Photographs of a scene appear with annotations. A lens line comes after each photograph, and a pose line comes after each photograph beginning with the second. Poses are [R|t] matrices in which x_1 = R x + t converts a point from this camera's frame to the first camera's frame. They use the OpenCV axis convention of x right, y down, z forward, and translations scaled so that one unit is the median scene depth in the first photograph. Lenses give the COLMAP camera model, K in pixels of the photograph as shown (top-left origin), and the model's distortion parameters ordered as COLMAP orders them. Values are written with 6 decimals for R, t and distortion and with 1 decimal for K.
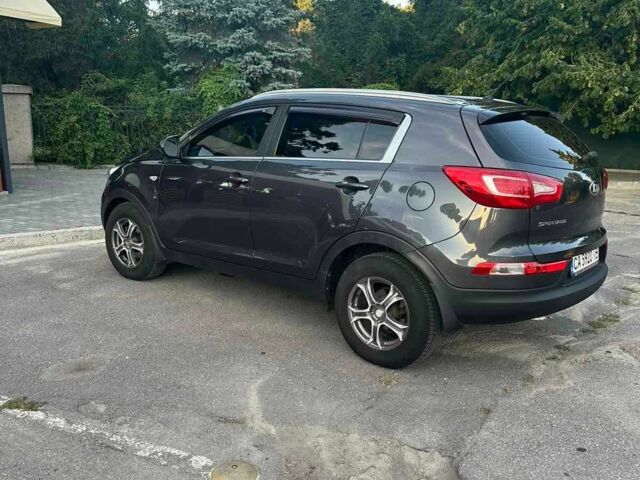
lens RADIAL K [[585.6, 0, 314.2], [0, 585.6, 238.2], [0, 0, 1]] dist [0.159404, -0.302806]
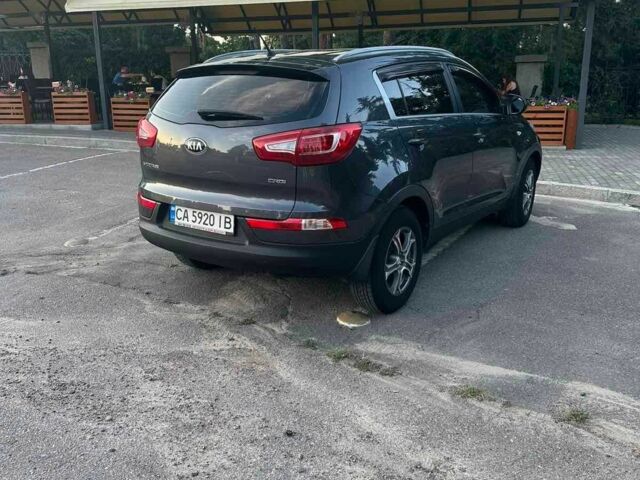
lens RADIAL K [[585.6, 0, 314.2], [0, 585.6, 238.2], [0, 0, 1]] dist [0.159404, -0.302806]
pose [[0.106559, 0.241092, -0.964635, 1.354016], [-0.186041, 0.957859, 0.218847, -0.173267], [0.976747, 0.156142, 0.146921, 0.996519]]
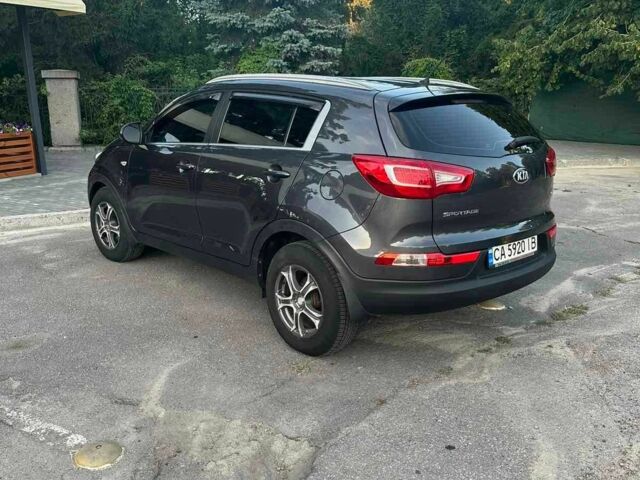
lens RADIAL K [[585.6, 0, 314.2], [0, 585.6, 238.2], [0, 0, 1]] dist [0.159404, -0.302806]
pose [[0.992463, 0.011081, -0.122045, 0.239048], [-0.006387, 0.999227, 0.038783, -0.017558], [0.122380, -0.037711, 0.991767, 0.011629]]
